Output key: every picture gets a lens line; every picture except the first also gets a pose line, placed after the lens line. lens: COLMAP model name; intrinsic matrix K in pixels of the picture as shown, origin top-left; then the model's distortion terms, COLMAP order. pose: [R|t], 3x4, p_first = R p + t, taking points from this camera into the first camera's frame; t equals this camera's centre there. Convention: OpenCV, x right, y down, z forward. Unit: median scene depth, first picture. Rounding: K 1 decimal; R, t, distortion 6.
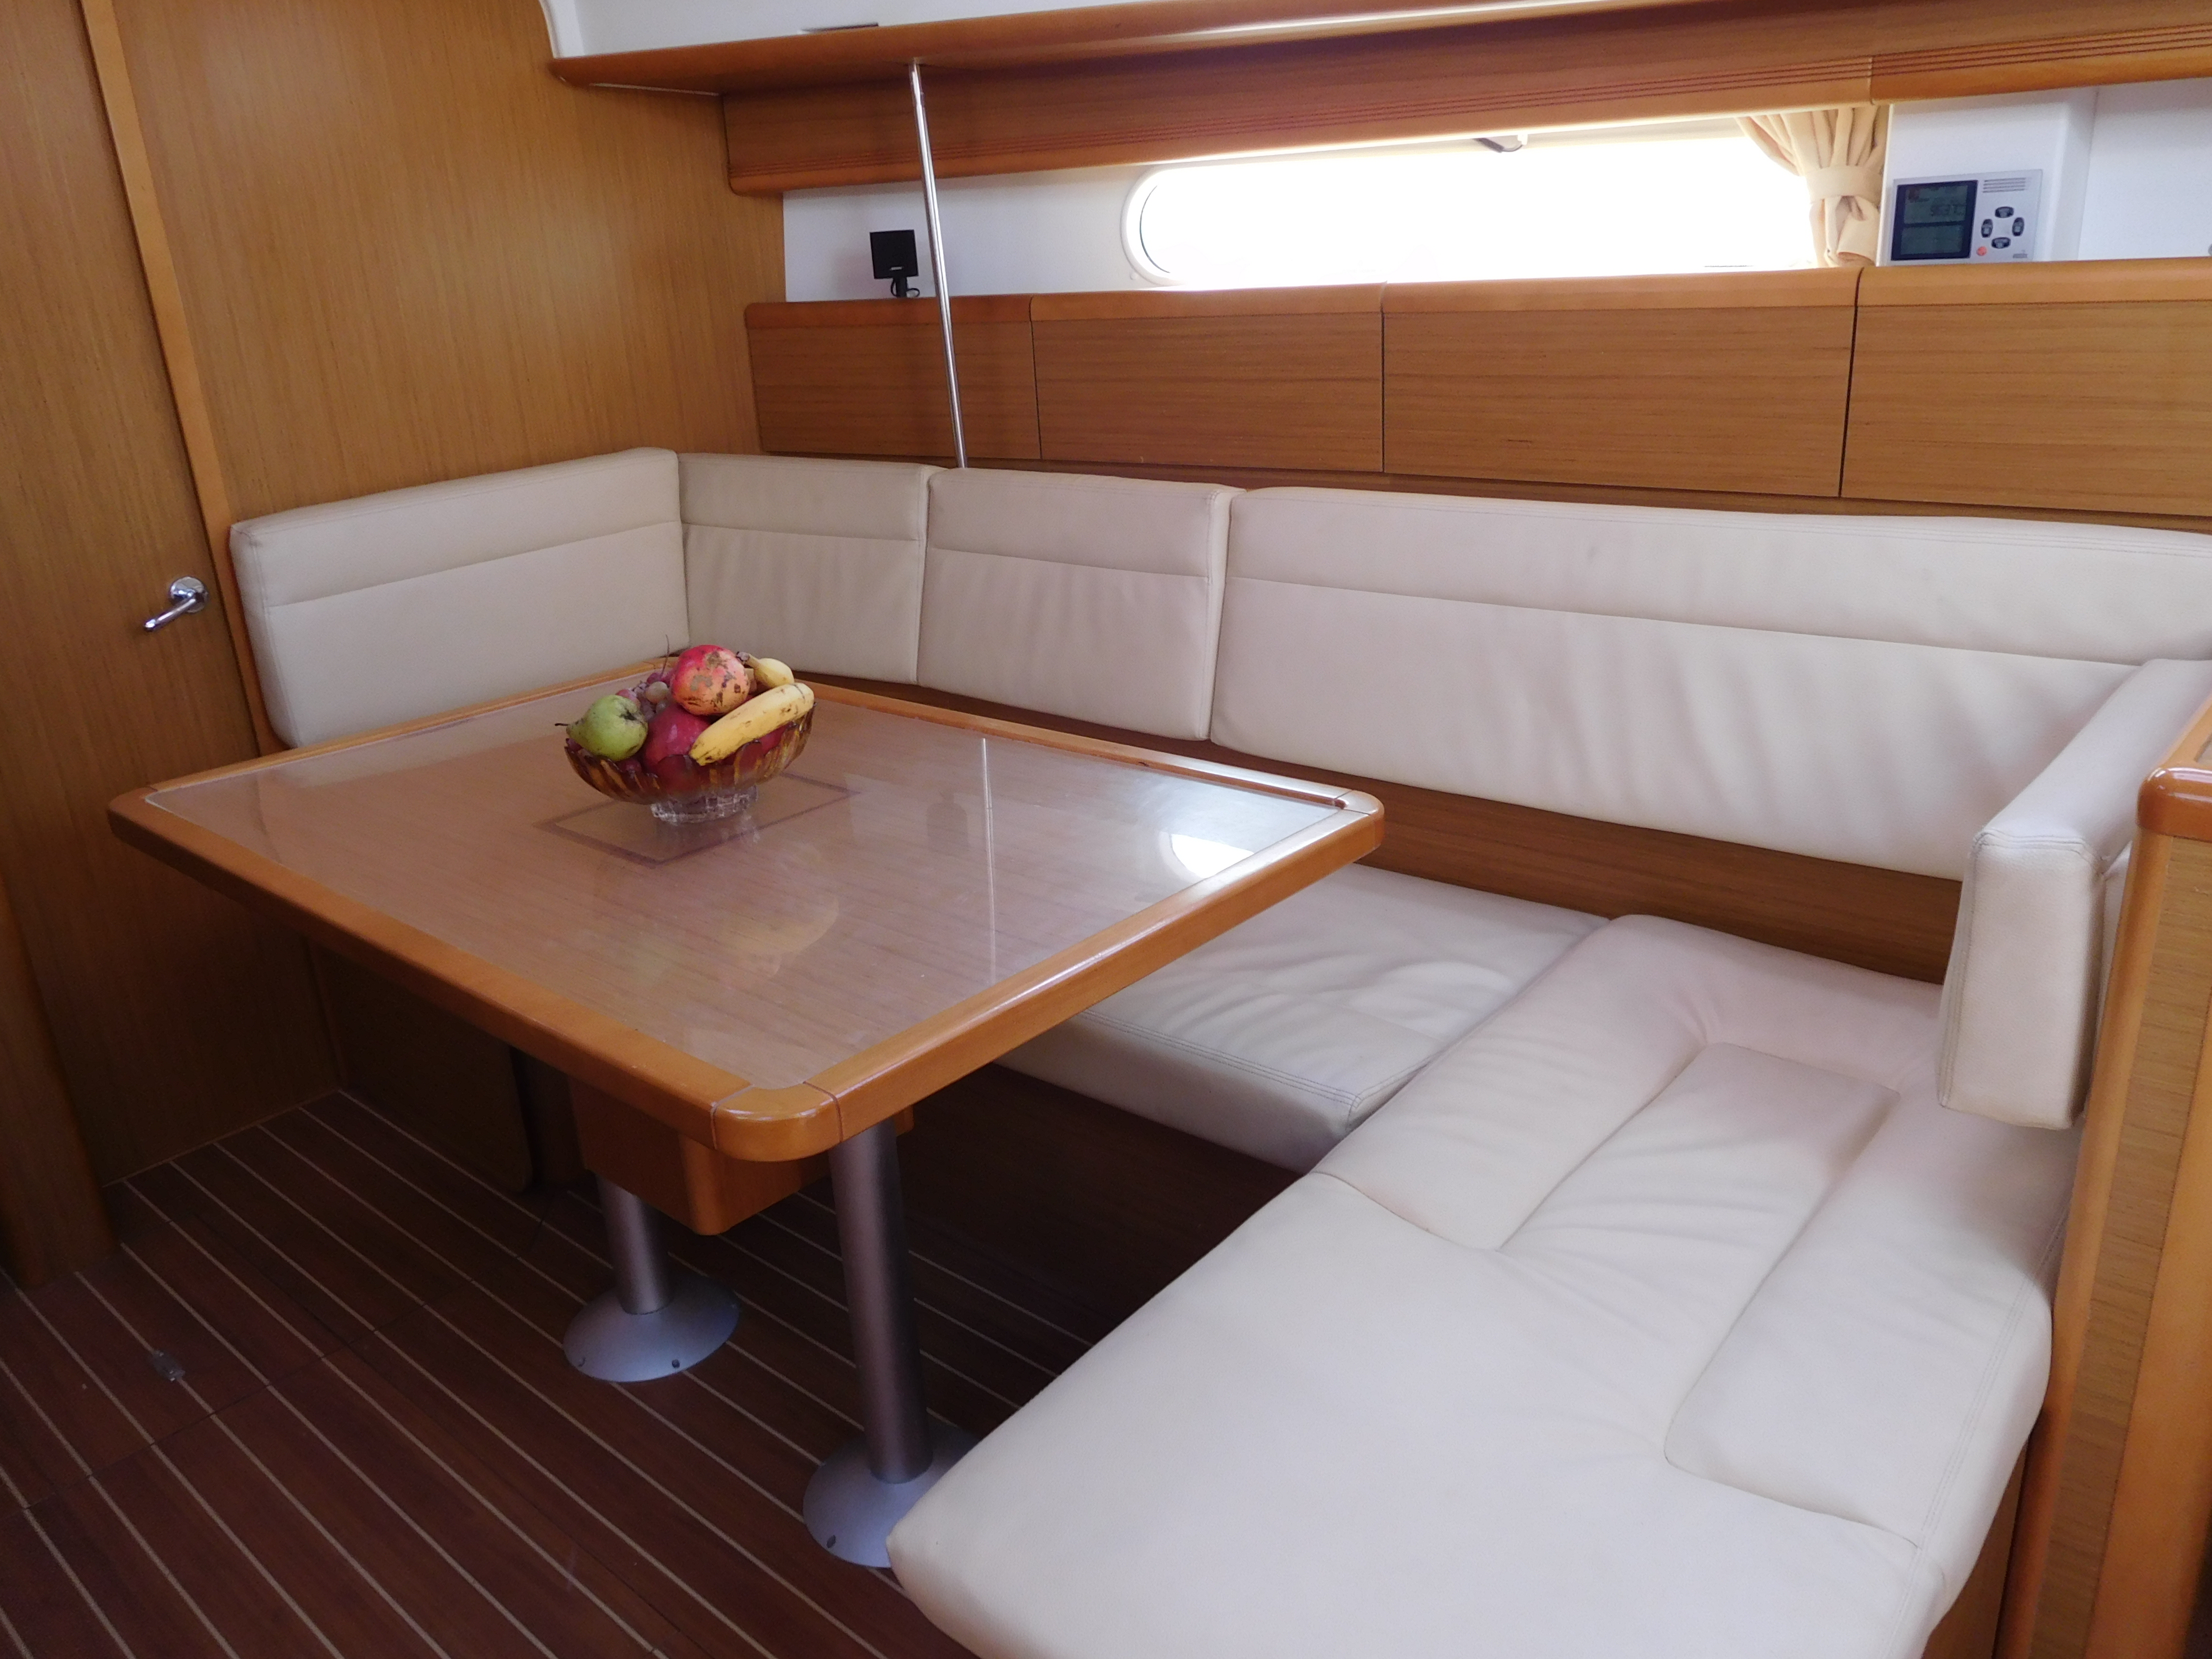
lens RADIAL K [[1657.7, 0, 1112.3], [0, 1657.7, 834.4], [0, 0, 1]] dist [-0.013082, -0.000140]
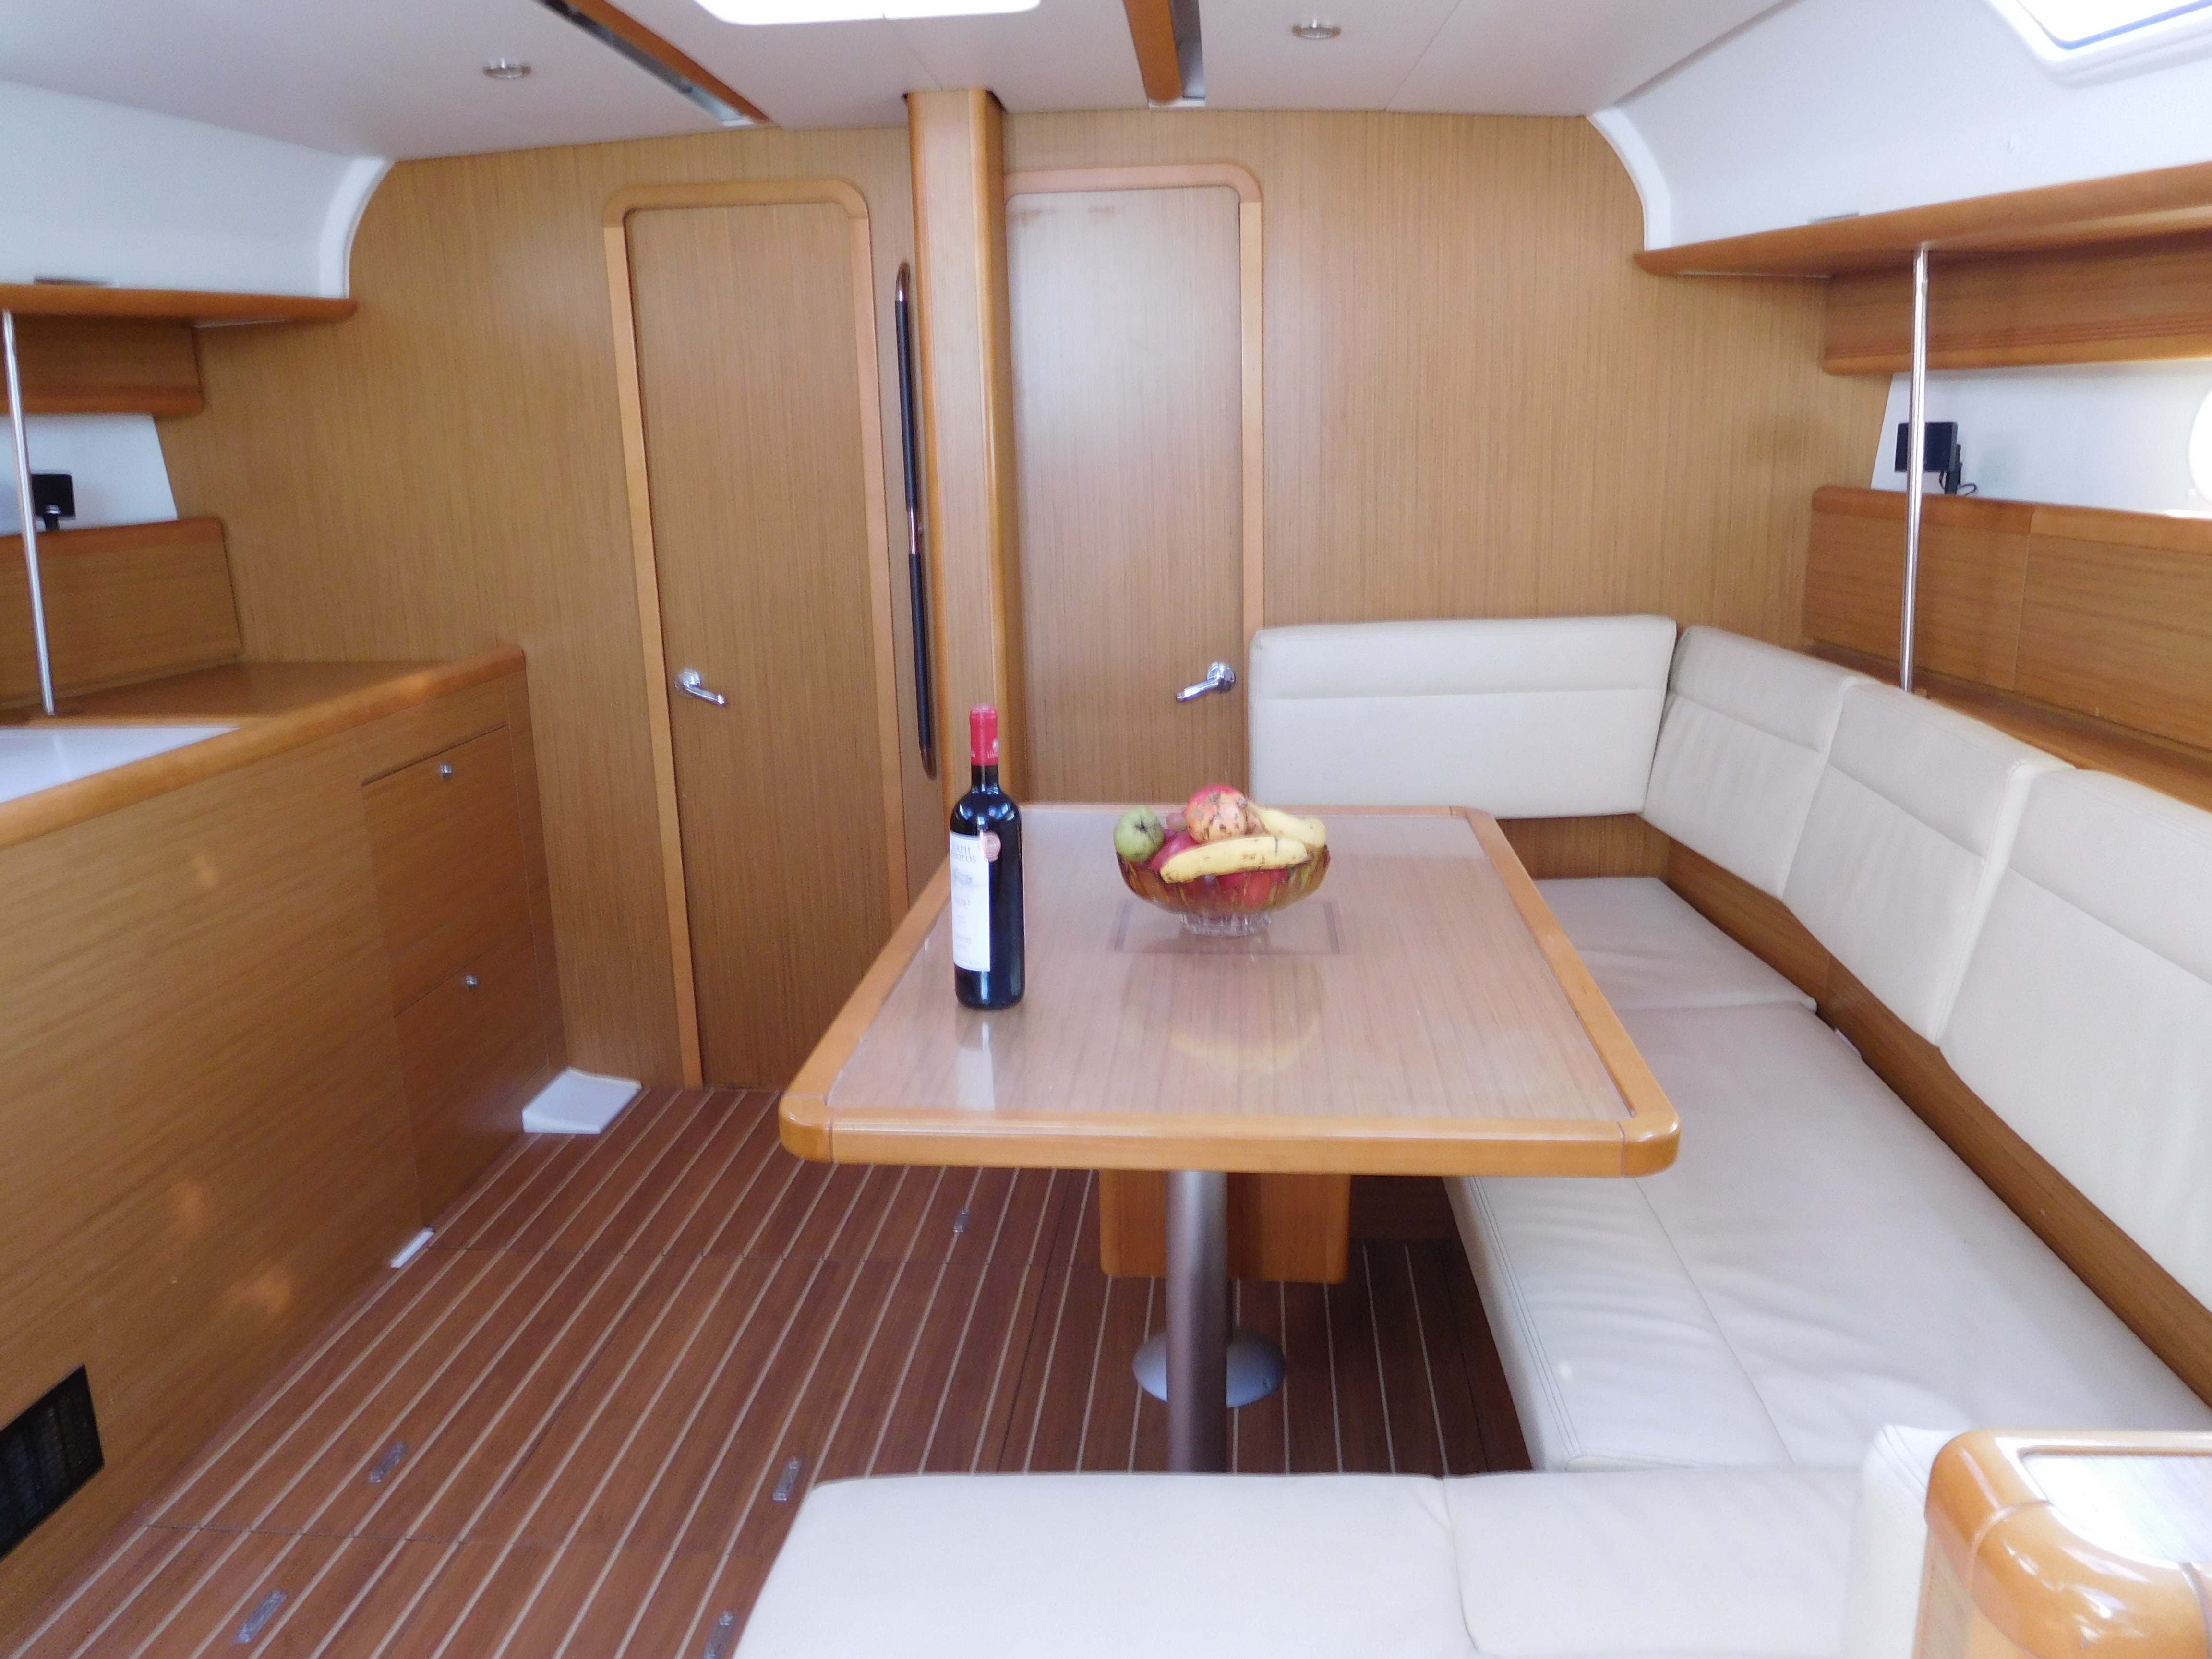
lens RADIAL K [[1657.7, 0, 1112.3], [0, 1657.7, 834.4], [0, 0, 1]] dist [-0.013082, -0.000140]
pose [[0.603157, 0.235196, -0.762158, 0.391475], [-0.288360, 0.955205, 0.066566, -0.090258], [0.743673, 0.179626, 0.643960, 0.138619]]
